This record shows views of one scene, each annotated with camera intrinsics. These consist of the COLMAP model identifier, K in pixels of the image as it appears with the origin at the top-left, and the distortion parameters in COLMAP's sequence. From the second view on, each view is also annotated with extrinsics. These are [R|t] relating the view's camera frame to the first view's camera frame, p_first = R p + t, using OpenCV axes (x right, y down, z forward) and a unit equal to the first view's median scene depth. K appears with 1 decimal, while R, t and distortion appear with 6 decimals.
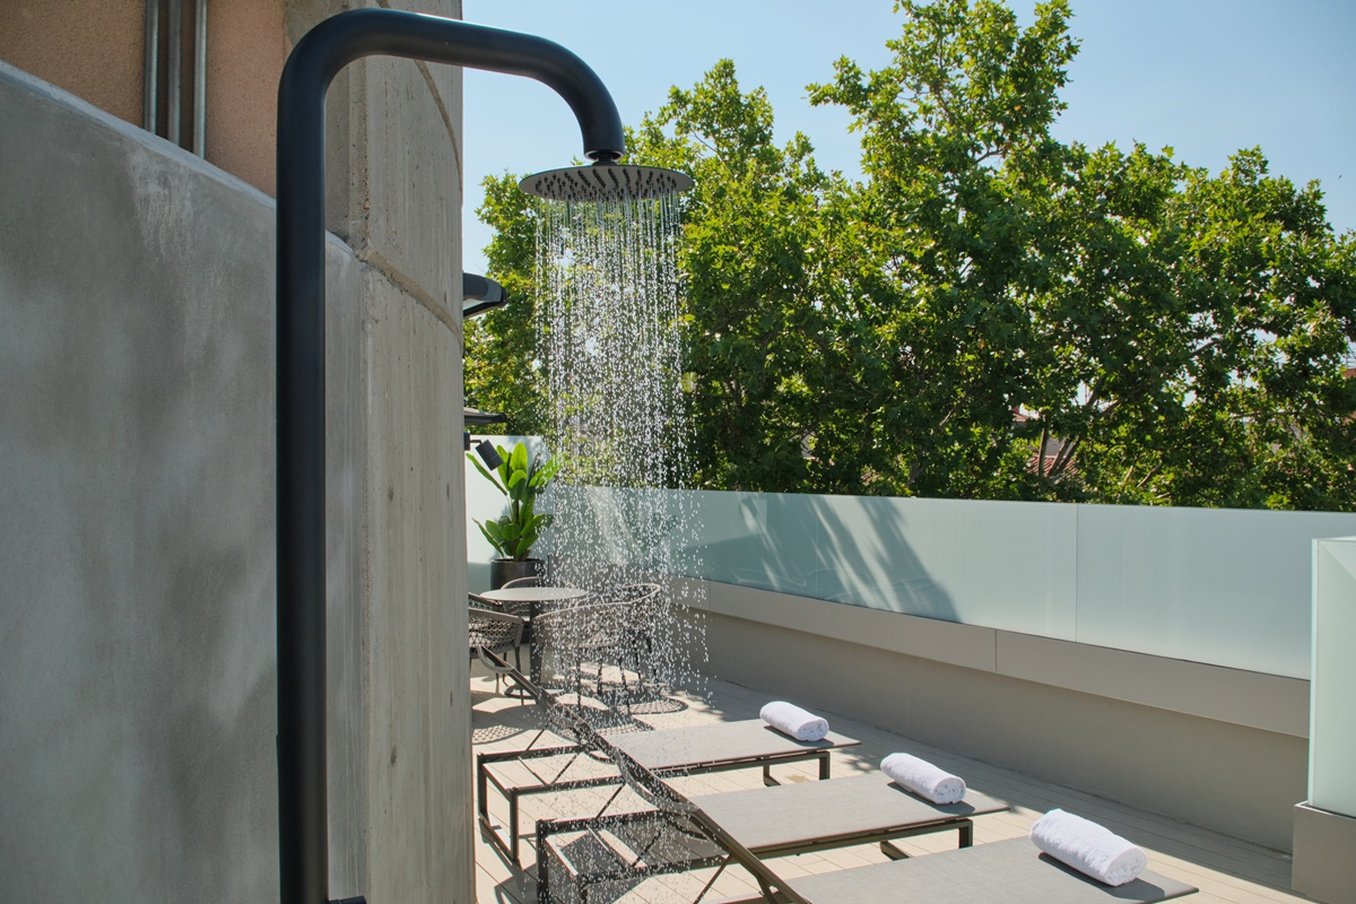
lens RADIAL K [[1088.6, 0, 678.0], [0, 1088.6, 452.0], [0, 0, 1]] dist [0.006769, -0.119269]
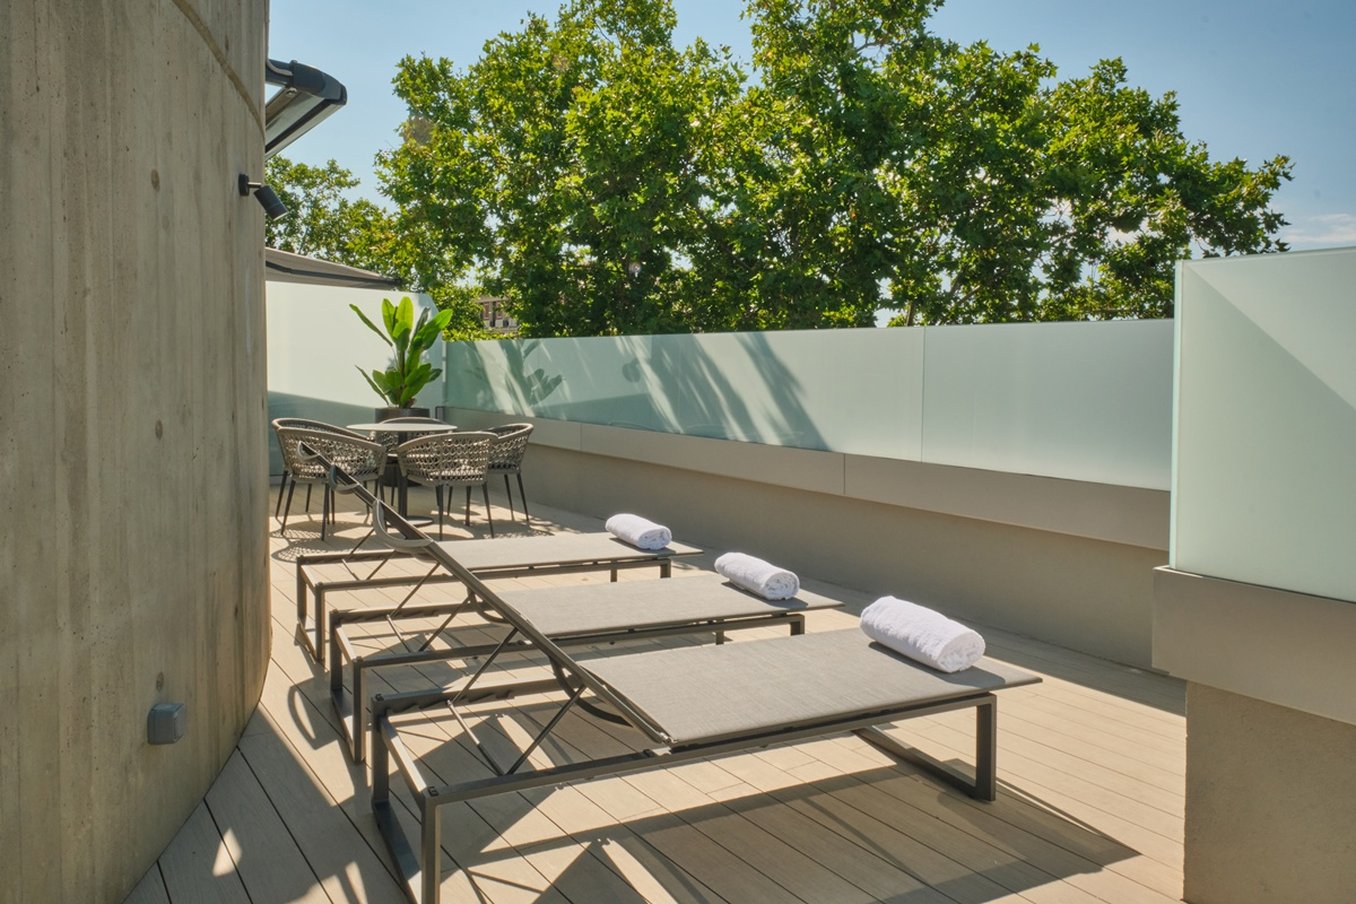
lens RADIAL K [[940.8, 0, 681.6], [0, 940.8, 393.5], [0, 0, 1]] dist [0.027658, -0.002588]
pose [[0.996517, 0.032178, 0.076930, 0.045814], [-0.032769, 0.999442, 0.006435, 0.069140], [-0.076680, -0.008933, 0.997016, 0.091285]]
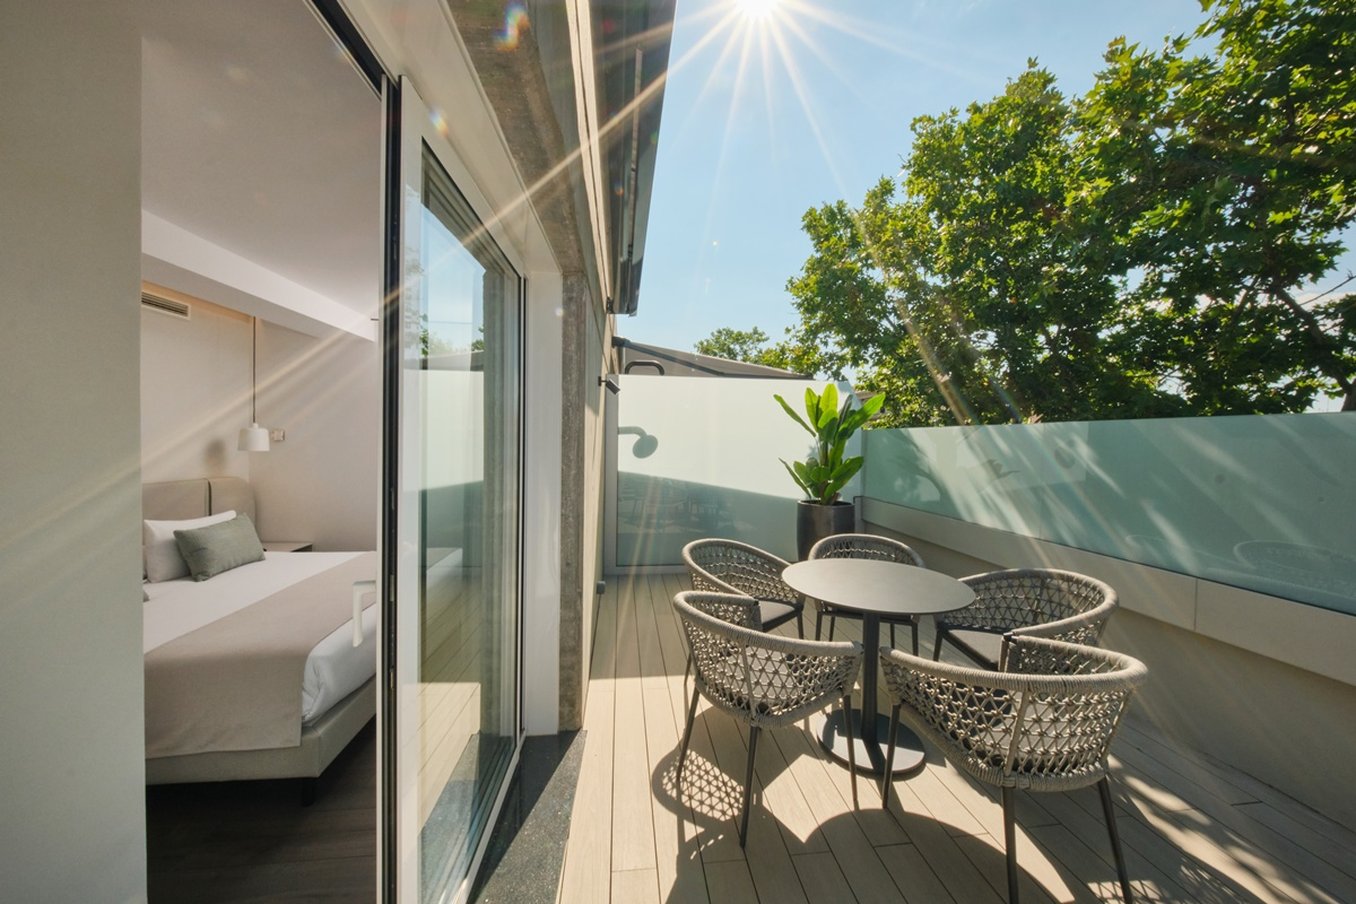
lens RADIAL K [[489.1, 0, 678.0], [0, 489.1, 452.0], [0, 0, 1]] dist [-0.000234, -0.000022]
pose [[0.908193, 0.034138, -0.417157, -0.084056], [-0.027590, 0.999383, 0.021719, 0.046828], [0.417641, -0.008216, 0.908575, 0.537103]]
